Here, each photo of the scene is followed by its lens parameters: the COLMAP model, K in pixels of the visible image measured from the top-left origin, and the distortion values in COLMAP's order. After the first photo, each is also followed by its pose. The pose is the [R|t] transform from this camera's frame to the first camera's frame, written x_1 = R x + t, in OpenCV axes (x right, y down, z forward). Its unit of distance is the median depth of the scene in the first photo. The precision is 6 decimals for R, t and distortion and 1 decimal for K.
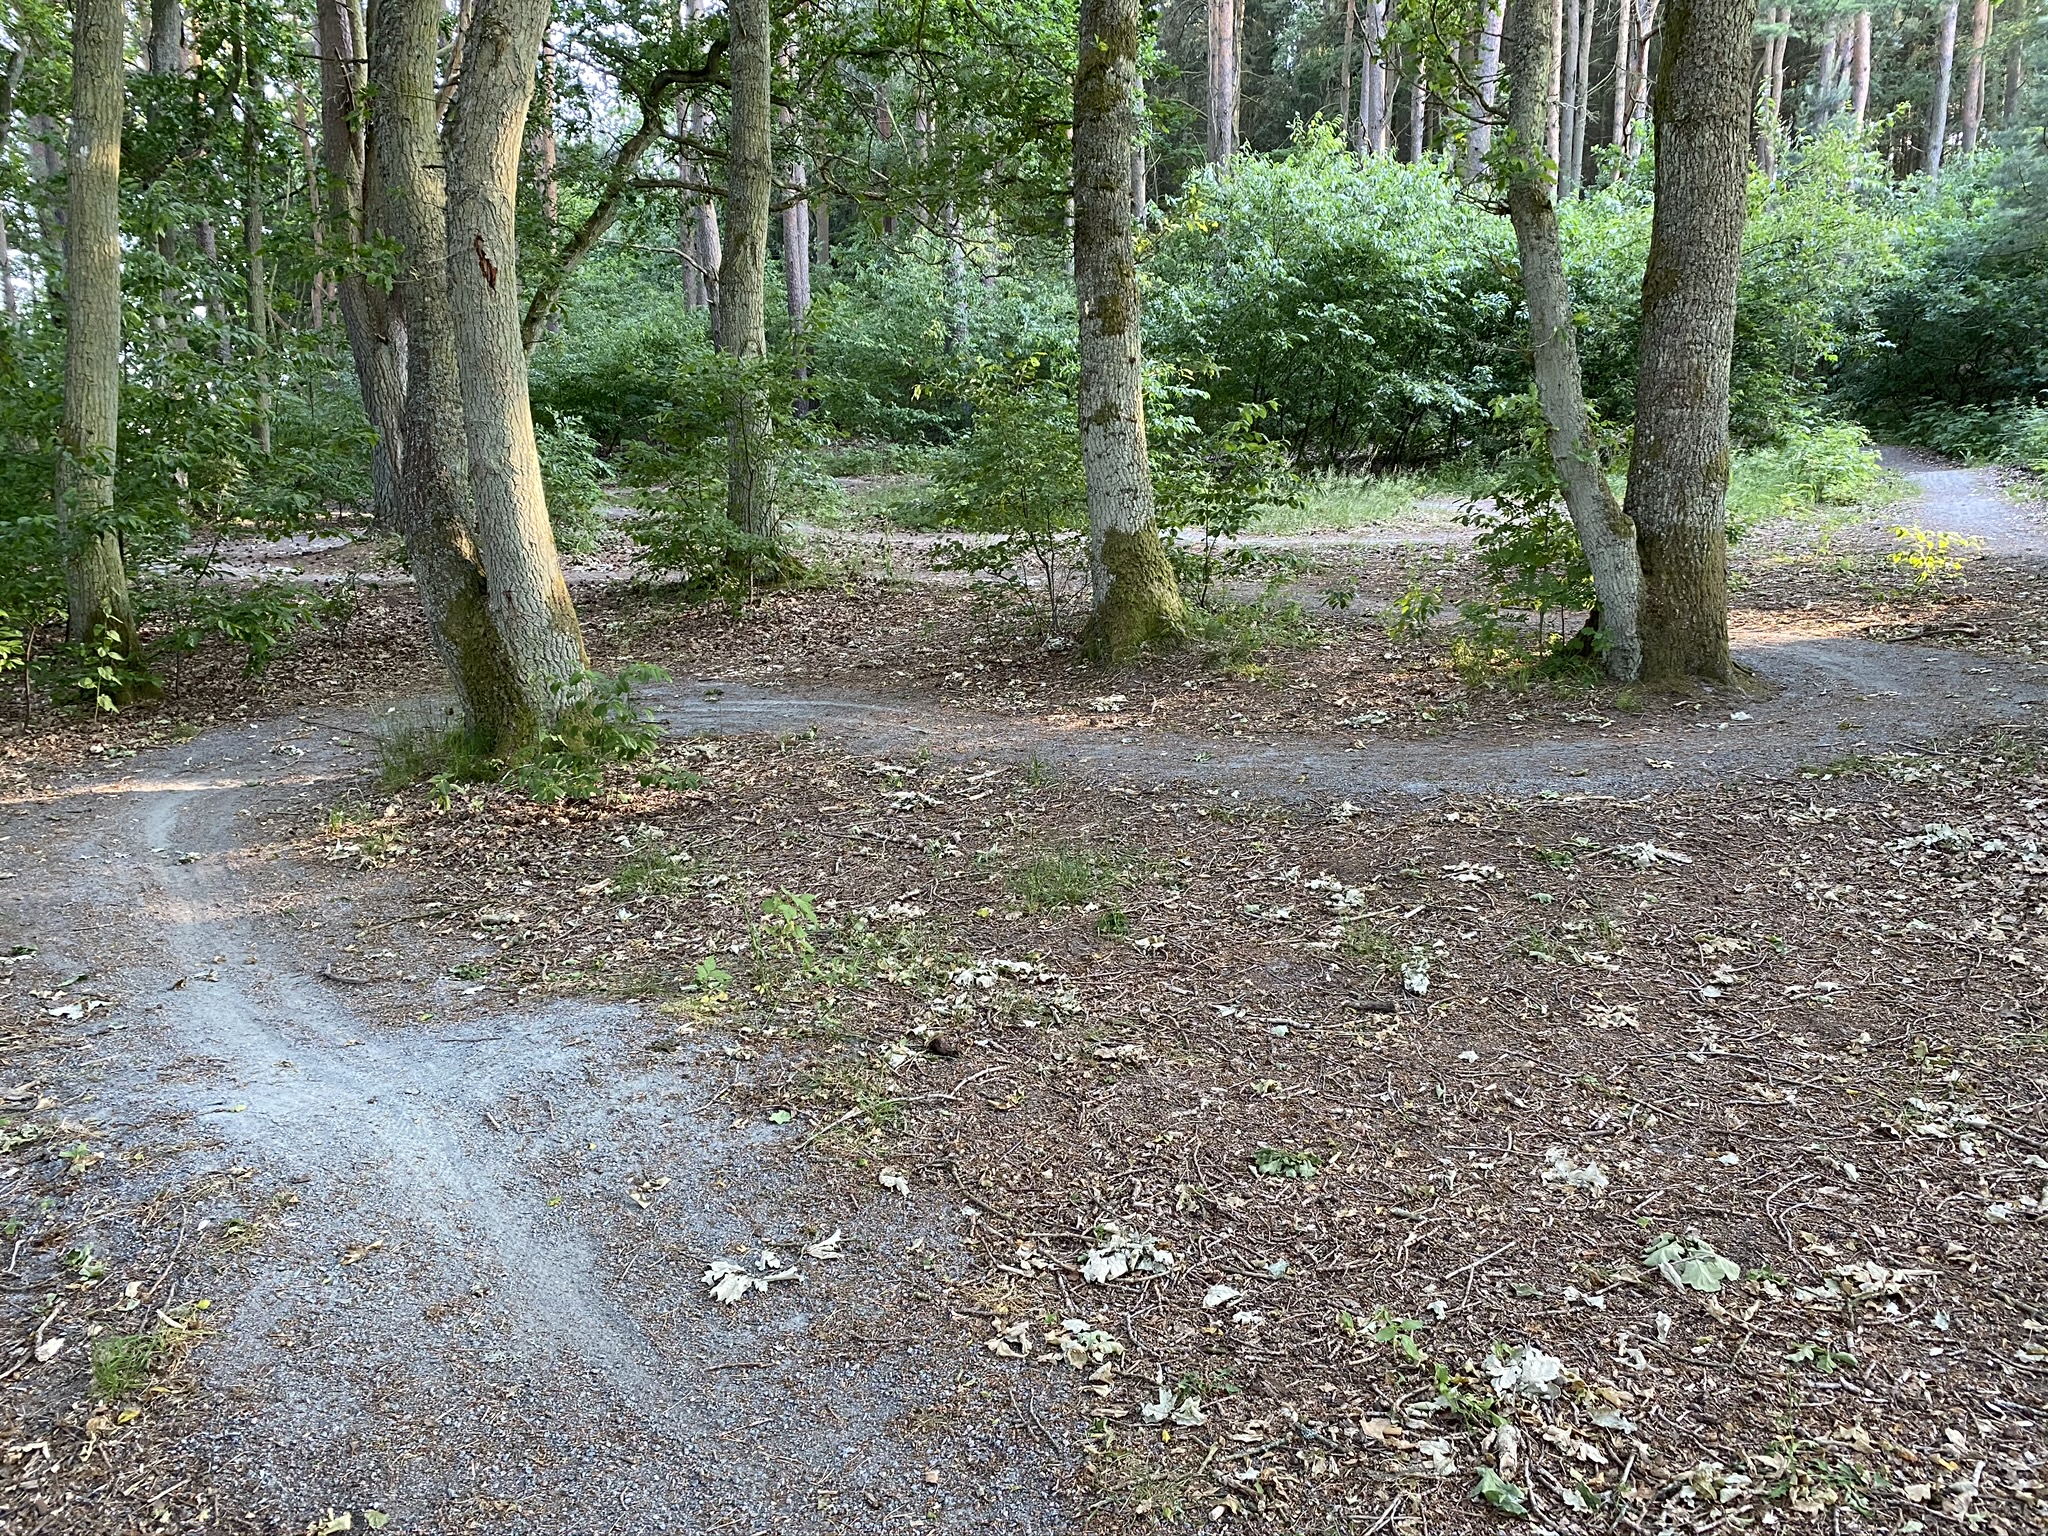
lens RADIAL K [[1605.7, 0, 1049.9], [0, 1605.7, 803.4], [0, 0, 1]] dist [0.025411, -0.042347]
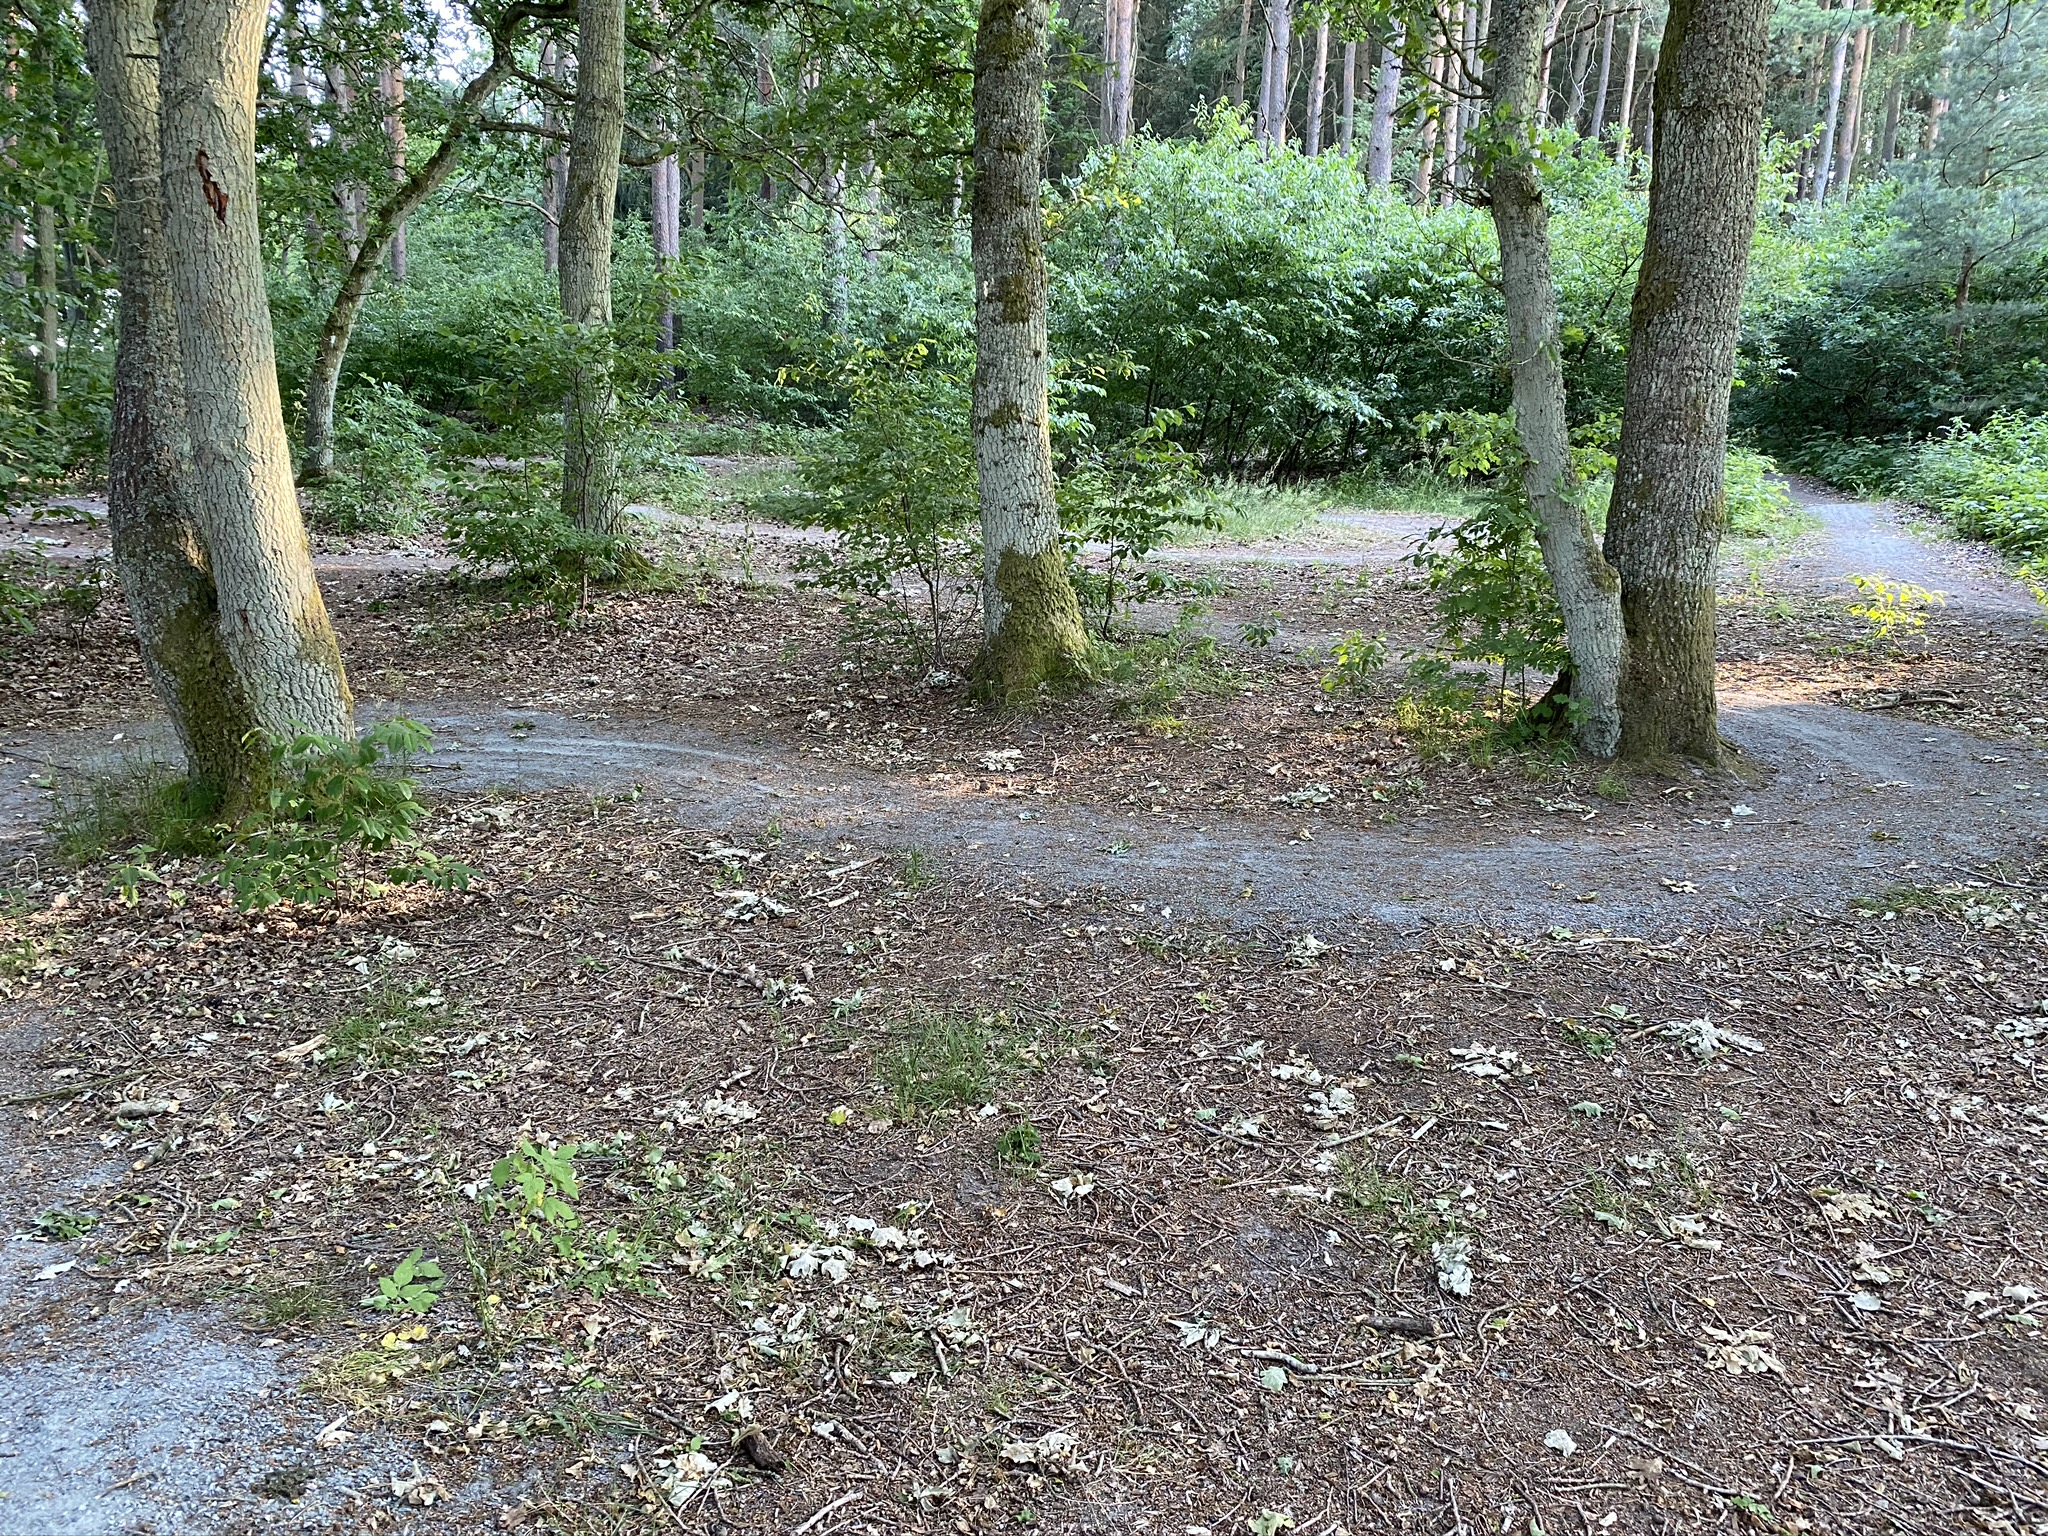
lens RADIAL K [[1605.7, 0, 1049.9], [0, 1605.7, 803.4], [0, 0, 1]] dist [0.025411, -0.042347]
pose [[0.996209, 0.028673, 0.082134, -0.005294], [-0.029421, 0.999536, 0.007916, -0.043497], [-0.081869, -0.010303, 0.996590, 0.145416]]
